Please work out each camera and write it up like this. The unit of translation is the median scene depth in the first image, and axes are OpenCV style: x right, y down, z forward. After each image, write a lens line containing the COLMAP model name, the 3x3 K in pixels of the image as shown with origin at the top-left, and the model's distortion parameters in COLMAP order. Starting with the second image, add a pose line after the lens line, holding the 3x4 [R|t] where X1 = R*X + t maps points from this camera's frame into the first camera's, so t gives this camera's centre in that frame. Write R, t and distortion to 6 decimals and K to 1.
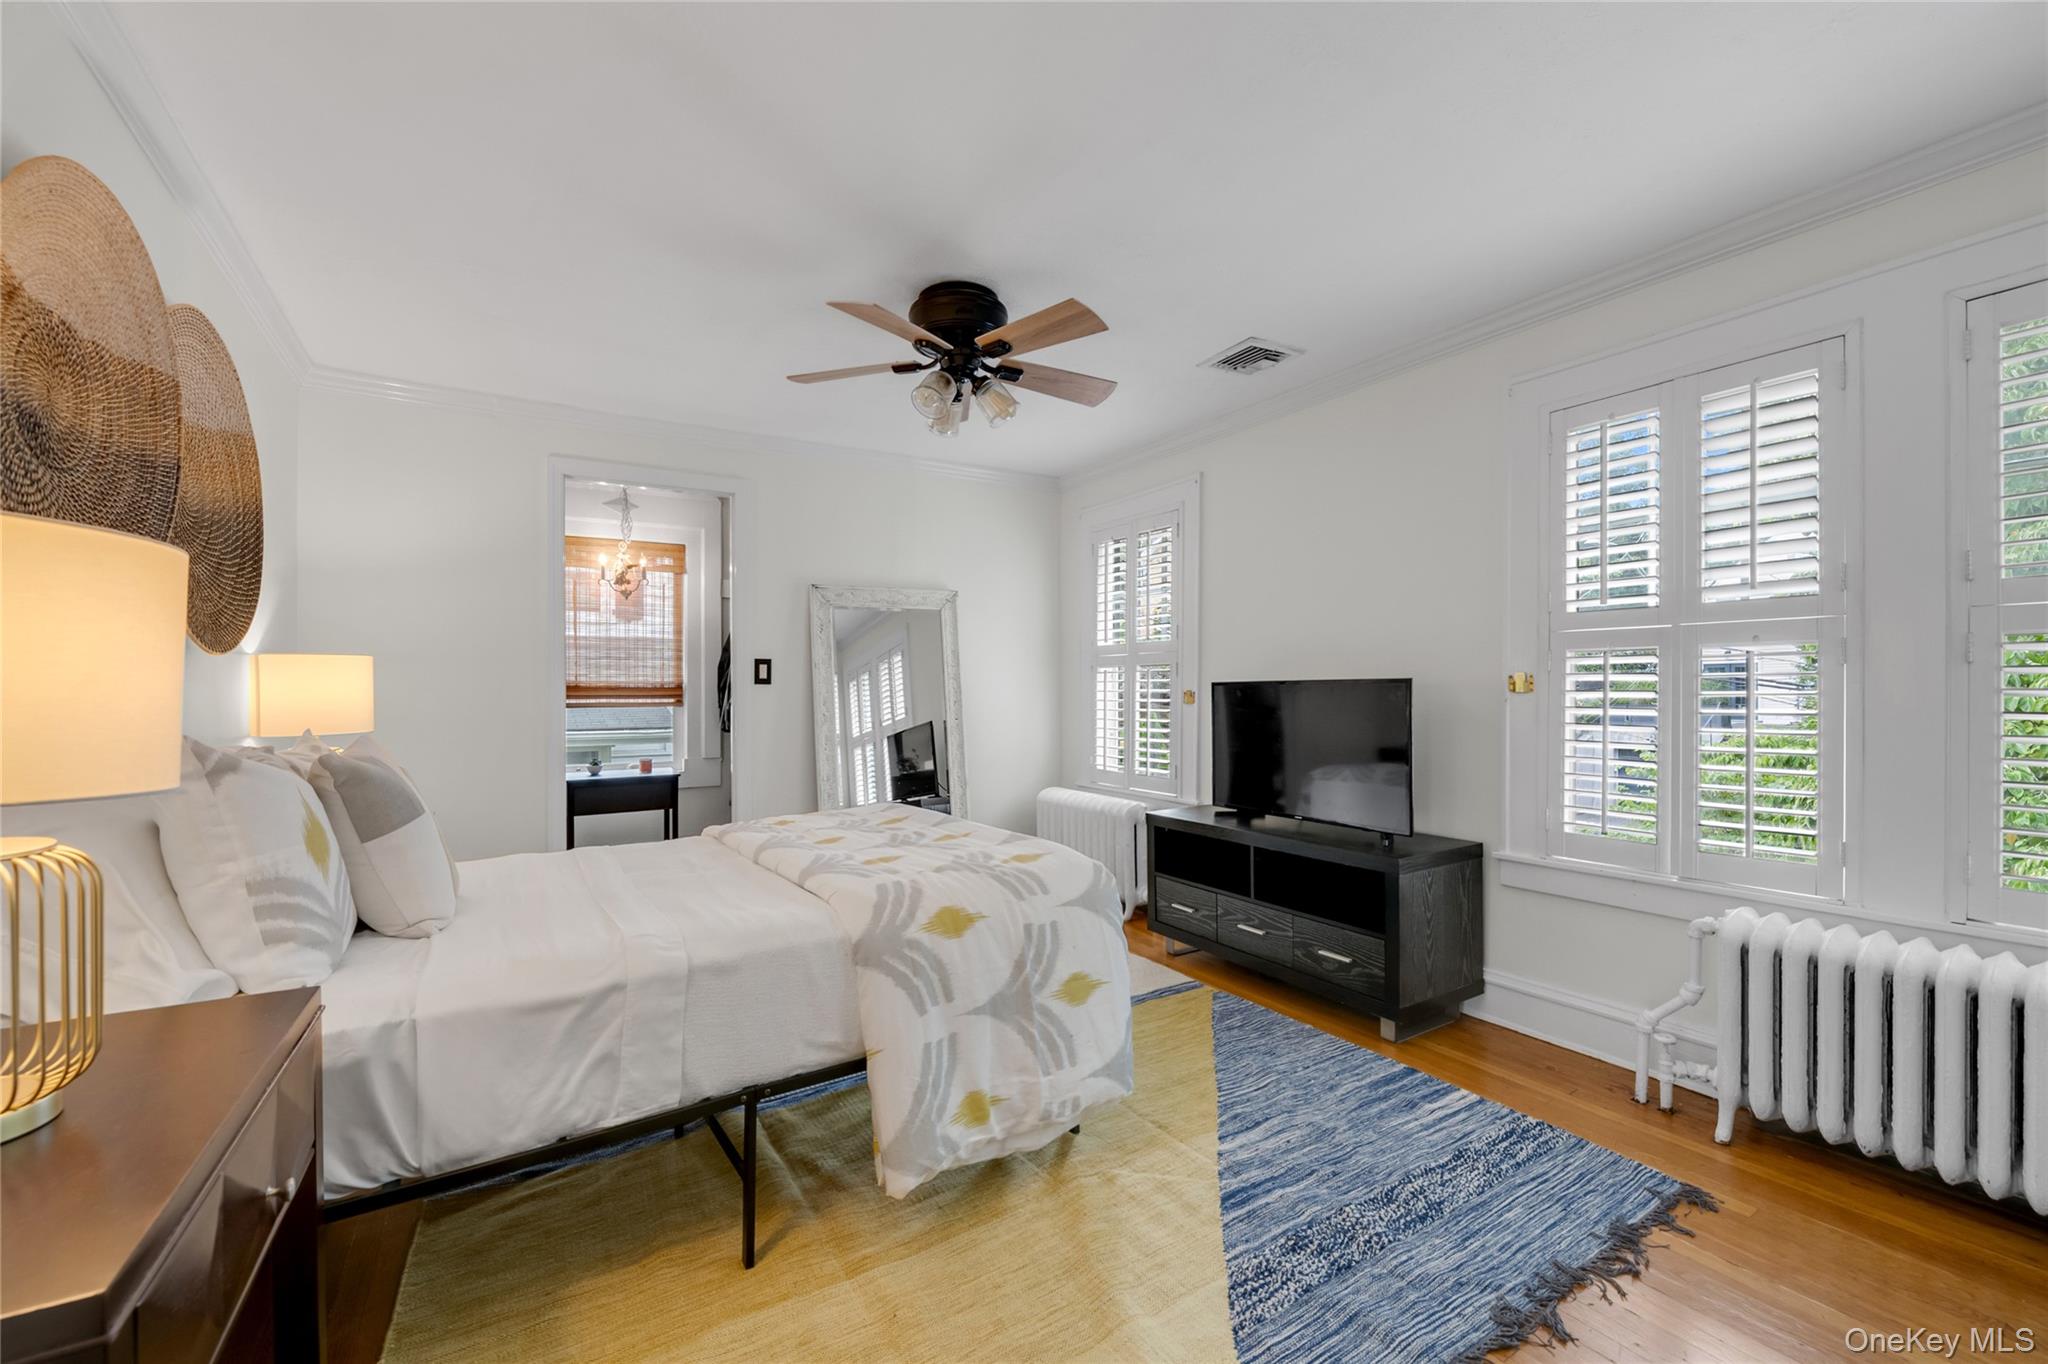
lens RADIAL K [[835.8, 0, 1019.1], [0, 835.8, 685.5], [0, 0, 1]] dist [-0.004535, -0.004016]
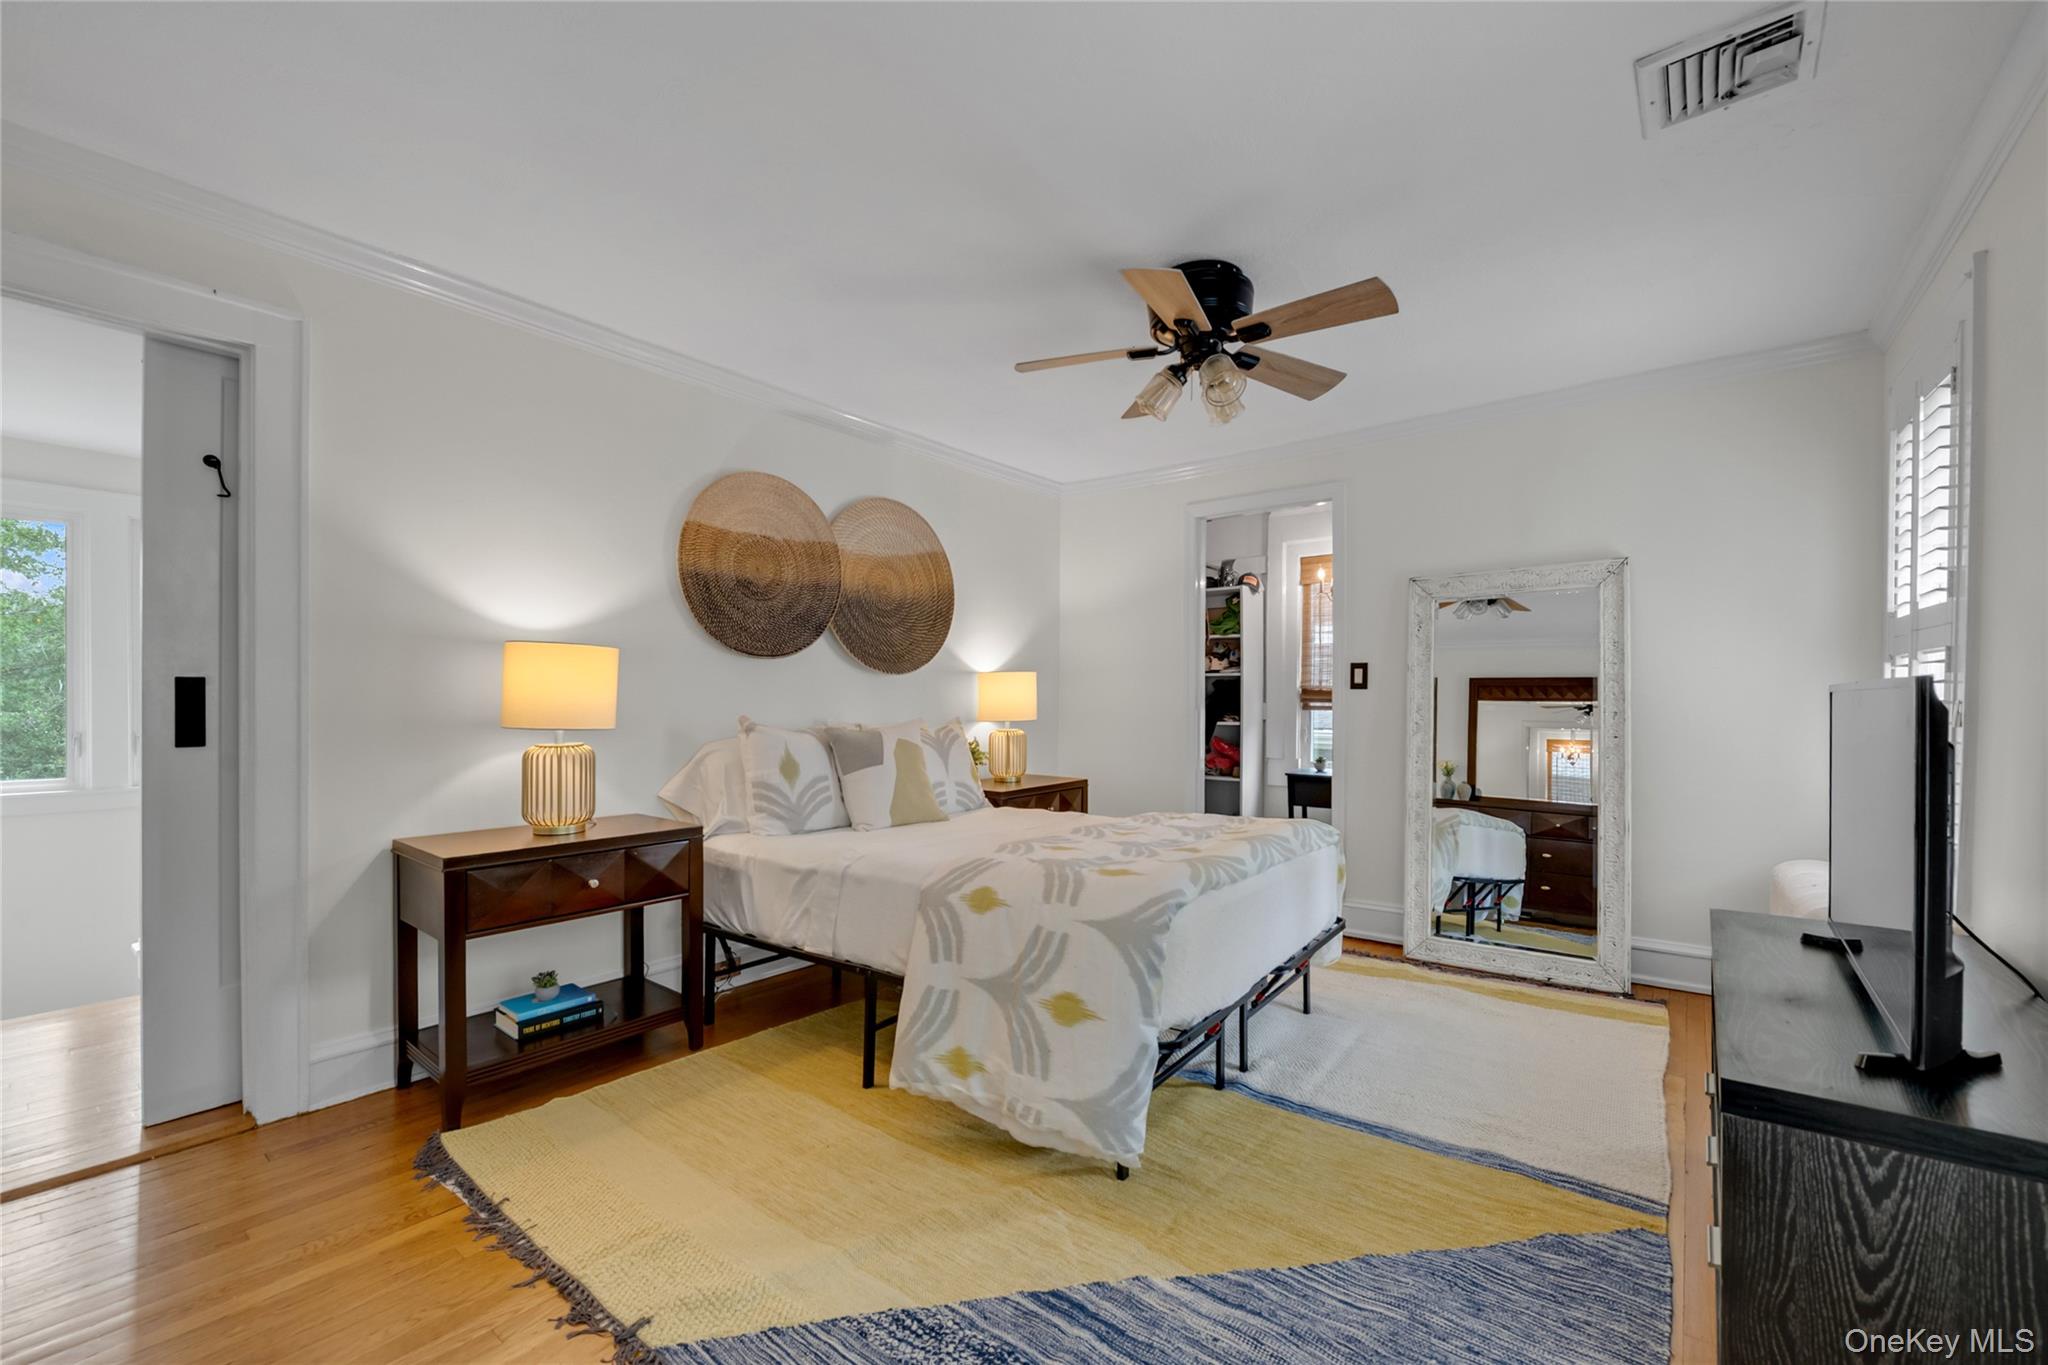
lens RADIAL K [[835.8, 0, 1019.1], [0, 835.8, 686.0], [0, 0, 1]] dist [-0.004535, -0.004016]
pose [[0.347388, -0.002535, -0.937718, 0.992098], [0.000942, 0.999997, -0.002355, -0.006901], [0.937721, -0.000065, 0.347390, 0.638639]]
